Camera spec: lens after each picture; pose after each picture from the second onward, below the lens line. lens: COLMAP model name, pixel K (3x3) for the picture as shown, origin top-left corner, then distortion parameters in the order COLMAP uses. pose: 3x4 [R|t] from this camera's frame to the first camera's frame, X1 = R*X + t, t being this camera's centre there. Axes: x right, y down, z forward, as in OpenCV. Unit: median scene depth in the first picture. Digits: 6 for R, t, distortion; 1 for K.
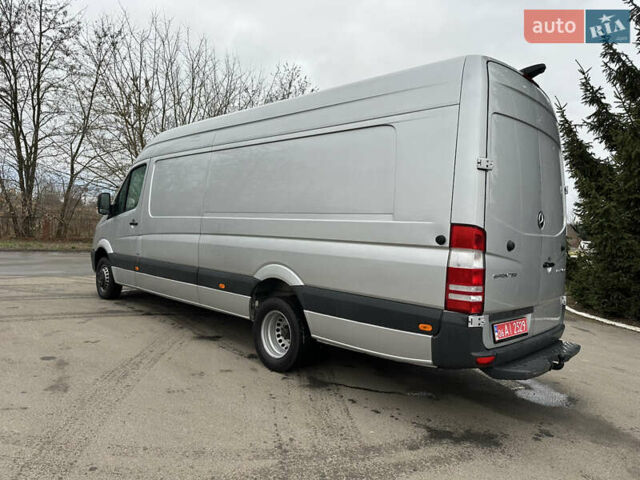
lens RADIAL K [[457.3, 0, 321.4], [0, 457.3, 239.8], [0, 0, 1]] dist [0.029980, -0.034238]
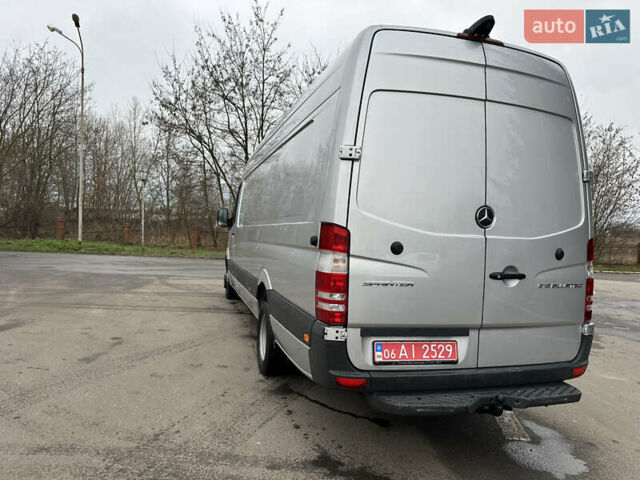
lens RADIAL K [[457.3, 0, 317.9], [0, 457.3, 235.2], [0, 0, 1]] dist [0.029980, -0.034238]
pose [[0.874179, -0.009380, -0.485514, 0.657705], [-0.011479, 0.999135, -0.039971, 0.023475], [0.485469, 0.040515, 0.873315, 0.202558]]
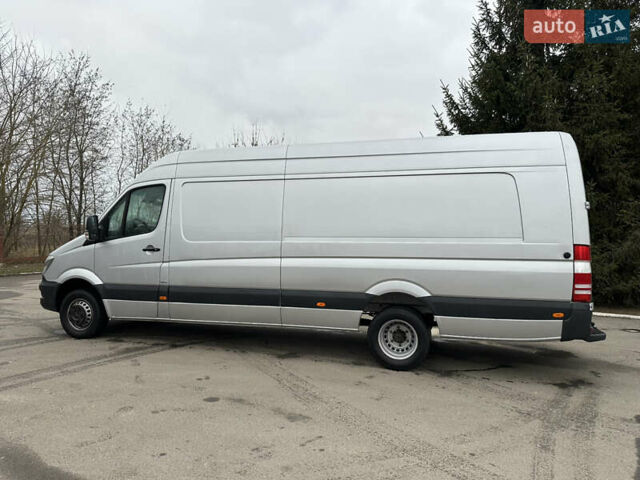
lens RADIAL K [[457.3, 0, 325.2], [0, 457.3, 244.4], [0, 0, 1]] dist [0.029980, -0.034238]
pose [[0.868509, -0.043513, 0.493761, -1.097640], [0.042442, 0.999009, 0.013385, -0.084178], [-0.493854, 0.009331, 0.869495, 0.074815]]
